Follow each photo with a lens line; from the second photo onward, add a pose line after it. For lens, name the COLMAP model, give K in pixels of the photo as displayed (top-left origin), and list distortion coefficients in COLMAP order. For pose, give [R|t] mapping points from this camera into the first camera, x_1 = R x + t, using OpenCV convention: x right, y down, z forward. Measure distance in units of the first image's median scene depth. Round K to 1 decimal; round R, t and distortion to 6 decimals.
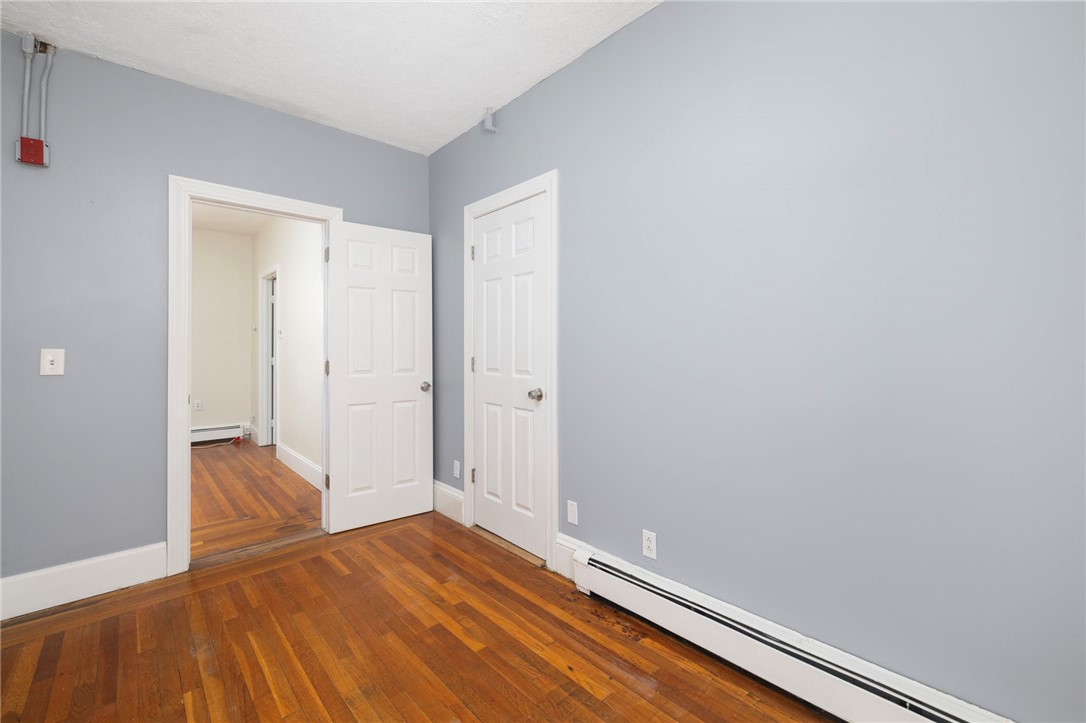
lens RADIAL K [[471.4, 0, 540.1], [0, 471.4, 350.1], [0, 0, 1]] dist [0.002006, -0.000749]
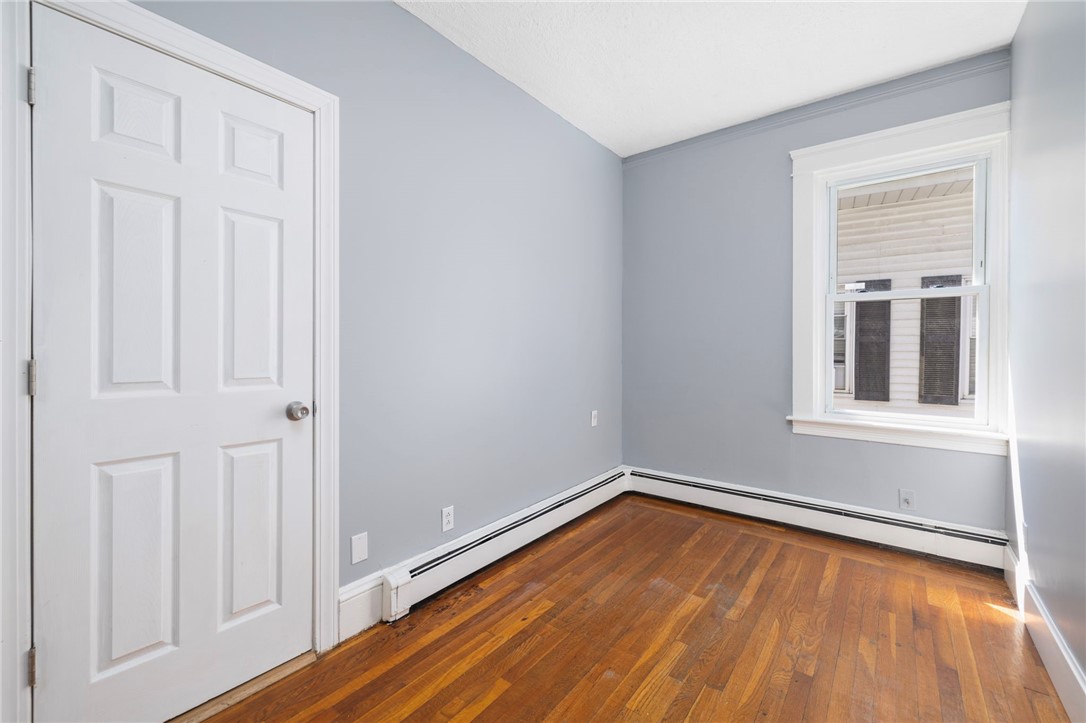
lens RADIAL K [[471.4, 0, 536.7], [0, 471.4, 359.4], [0, 0, 1]] dist [0.002006, -0.000749]
pose [[-0.198917, -0.017275, 0.979864, -0.925296], [0.001527, 0.999838, 0.017937, 0.013016], [-0.980015, 0.005064, -0.198858, 1.038197]]
